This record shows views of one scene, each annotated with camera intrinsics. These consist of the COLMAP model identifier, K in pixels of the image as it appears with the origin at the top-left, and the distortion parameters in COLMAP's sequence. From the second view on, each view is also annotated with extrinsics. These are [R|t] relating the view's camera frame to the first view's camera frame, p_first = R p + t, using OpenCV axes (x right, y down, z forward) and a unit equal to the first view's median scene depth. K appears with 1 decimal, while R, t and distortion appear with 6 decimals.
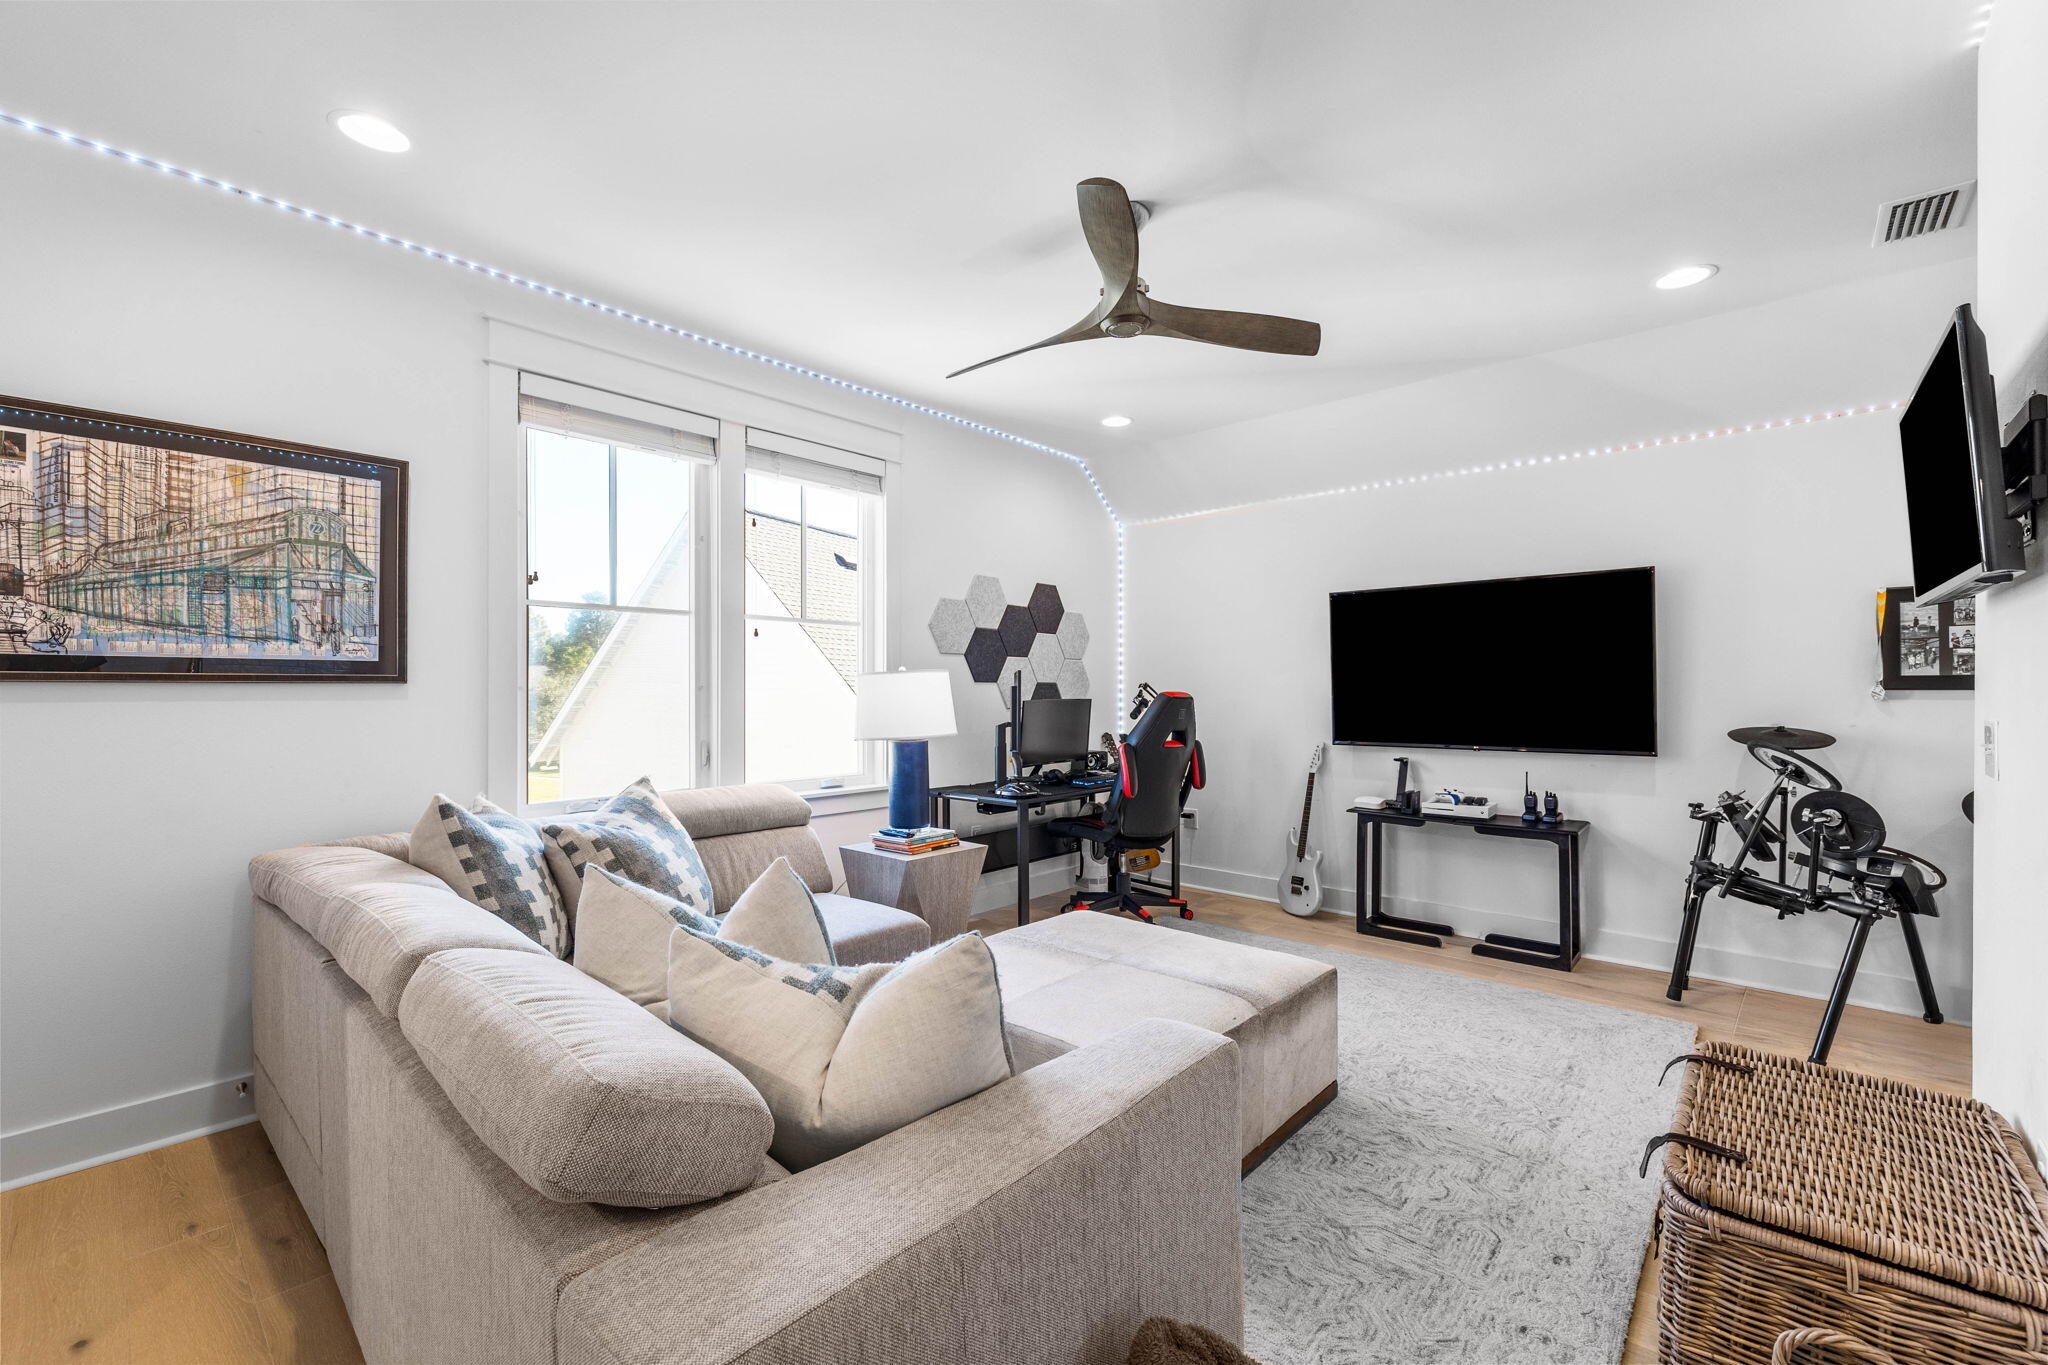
lens RADIAL K [[852.8, 0, 1026.8], [0, 852.8, 683.0], [0, 0, 1]] dist [-0.000844, -0.000681]
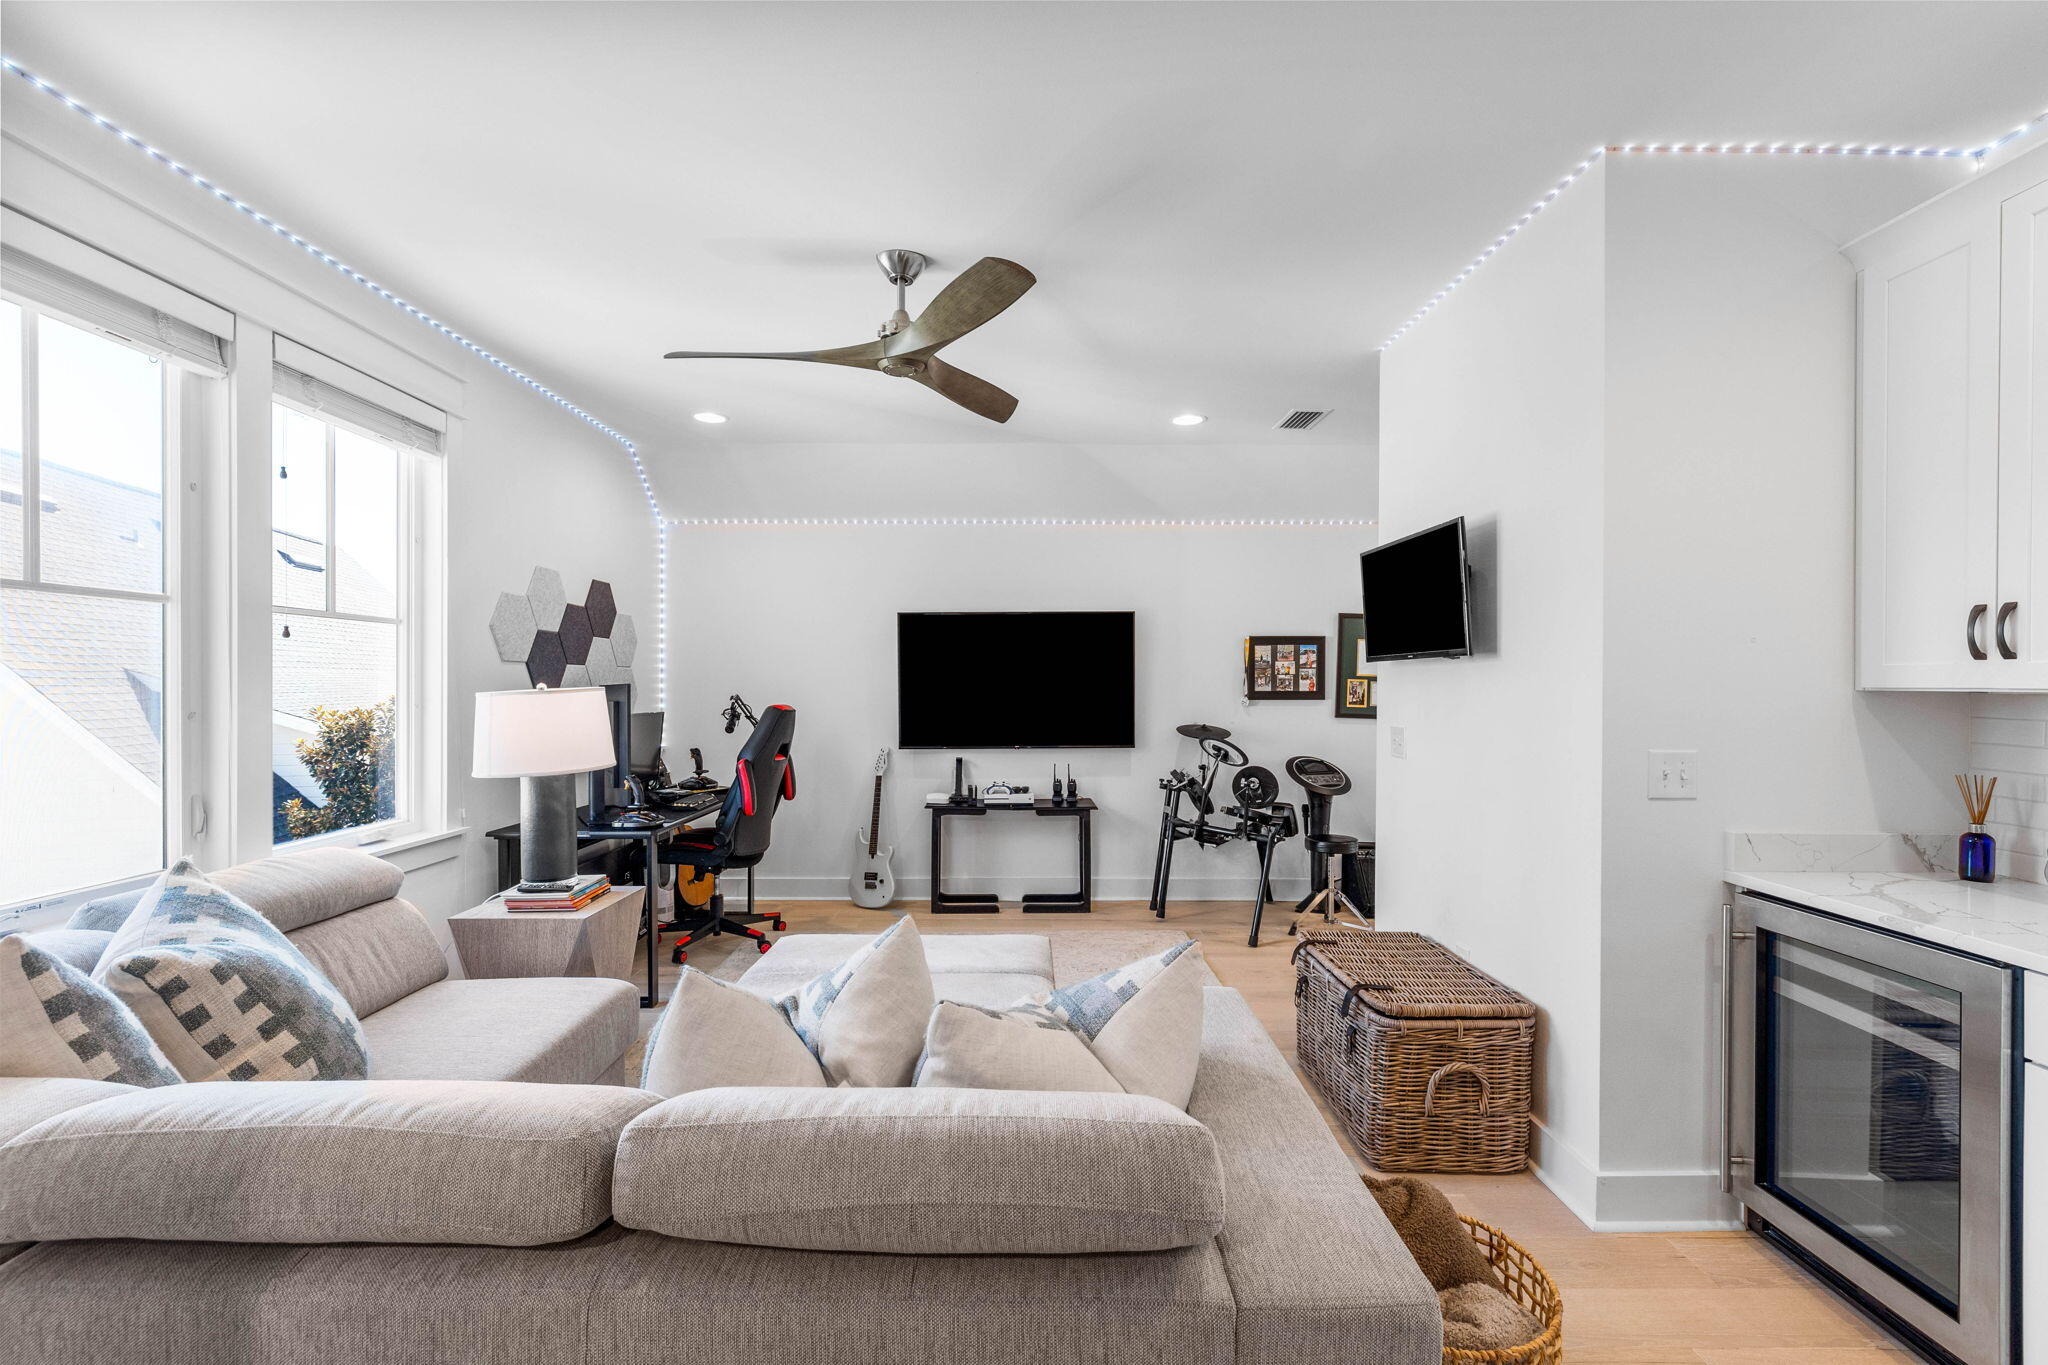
lens RADIAL K [[852.8, 0, 1026.8], [0, 852.8, 683.0], [0, 0, 1]] dist [-0.000844, -0.000681]
pose [[0.742470, 0.001912, 0.669877, -0.311688], [-0.006073, 0.999974, 0.003876, -0.022963], [-0.669852, -0.006946, 0.742462, 0.076234]]
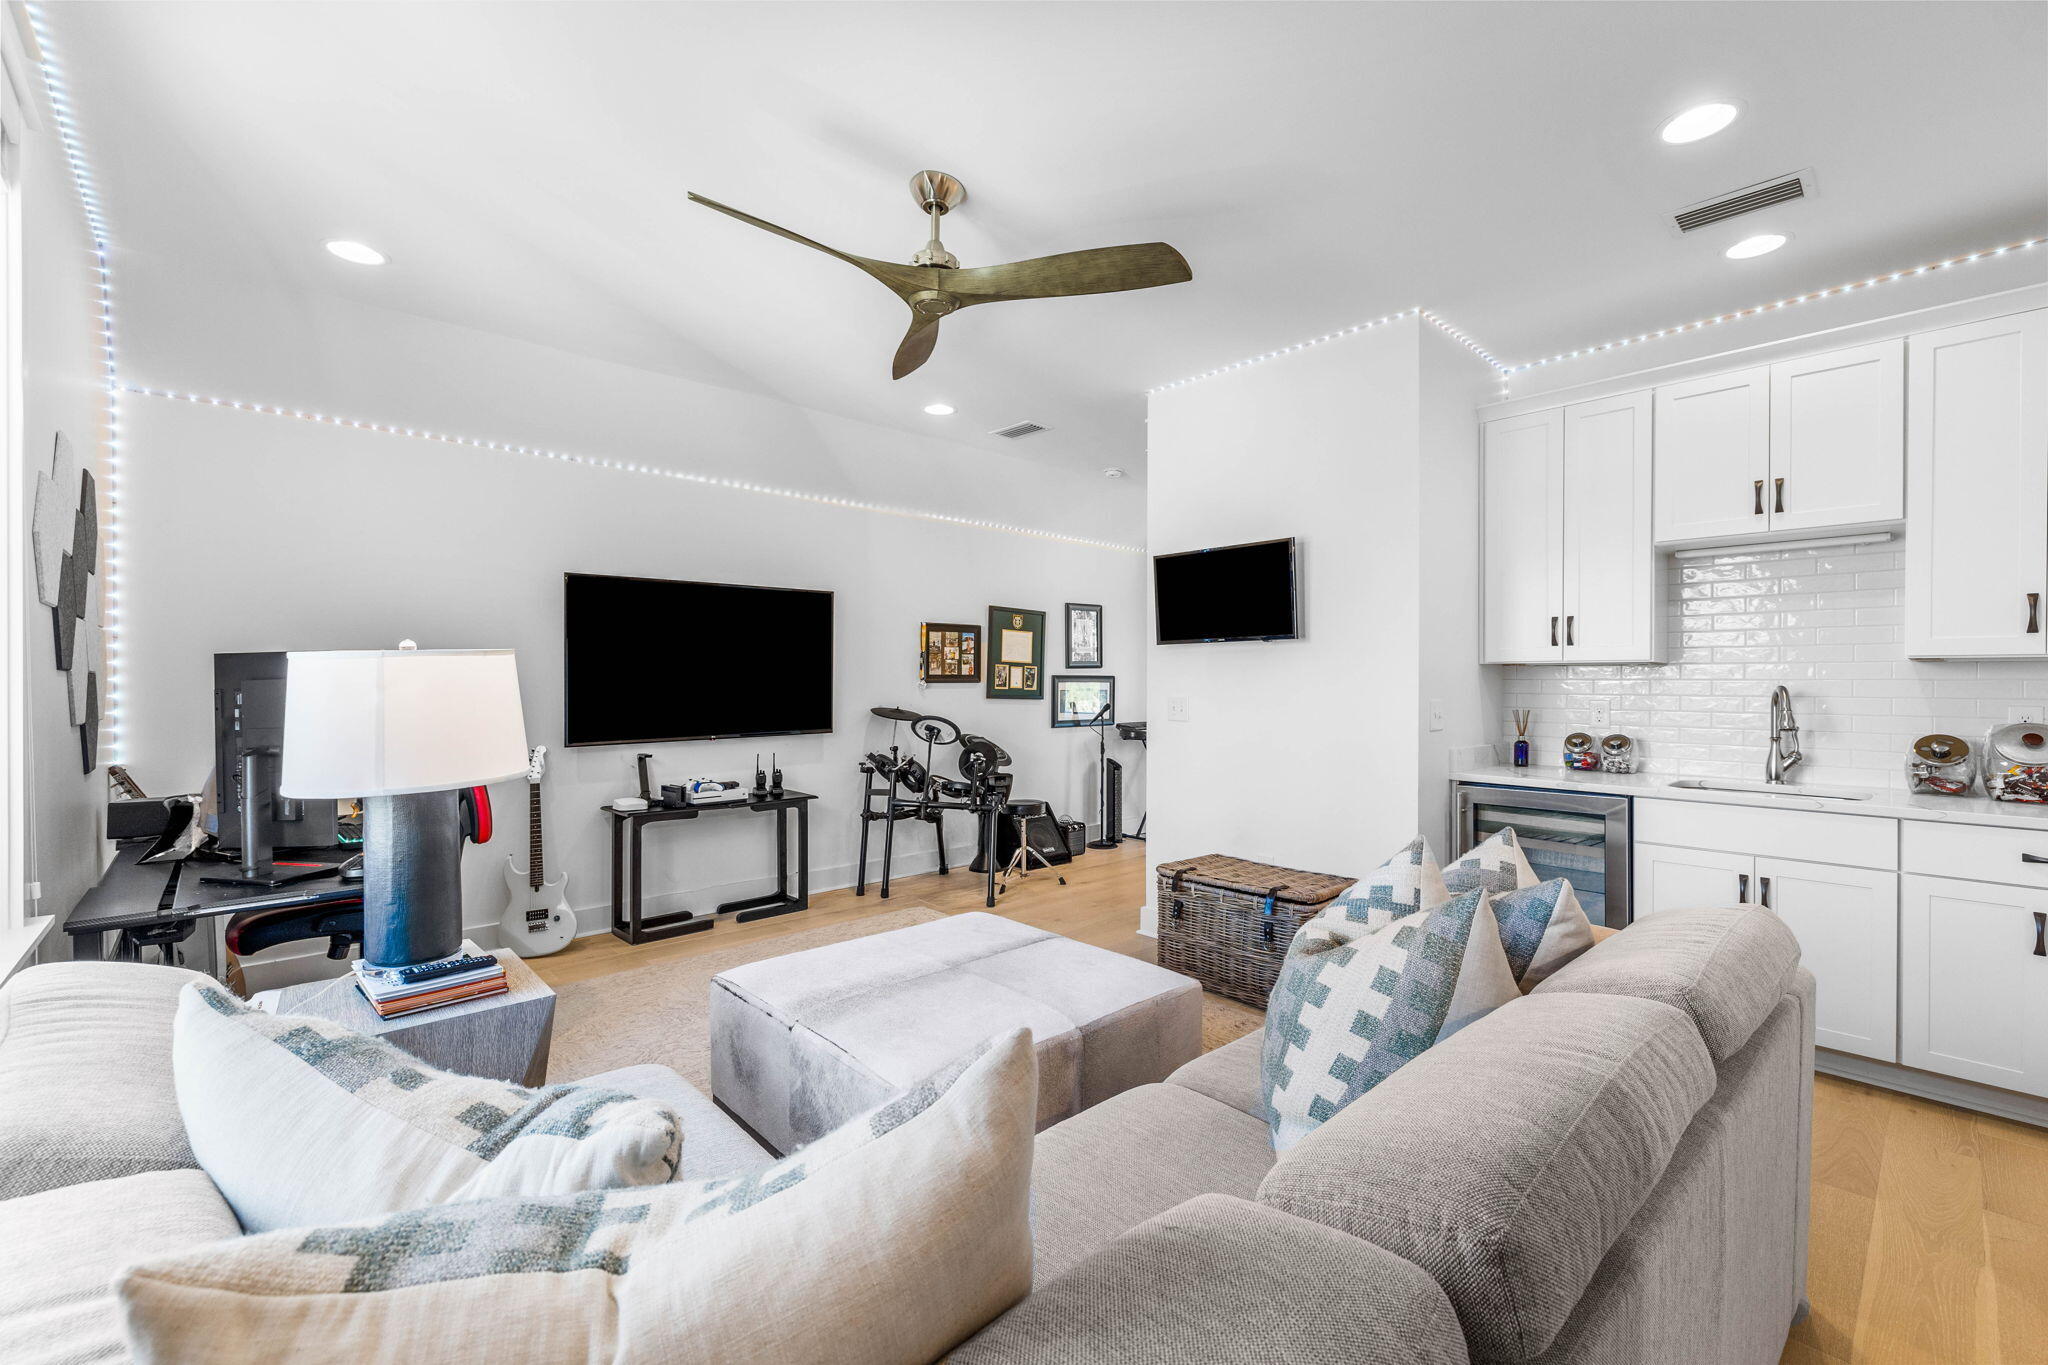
lens RADIAL K [[852.8, 0, 1026.8], [0, 852.8, 683.0], [0, 0, 1]] dist [-0.000844, -0.000681]
pose [[0.096510, -0.002027, 0.995330, -0.546612], [-0.005155, 0.999983, 0.002536, 0.002475], [-0.995319, -0.005375, 0.096498, 0.532971]]
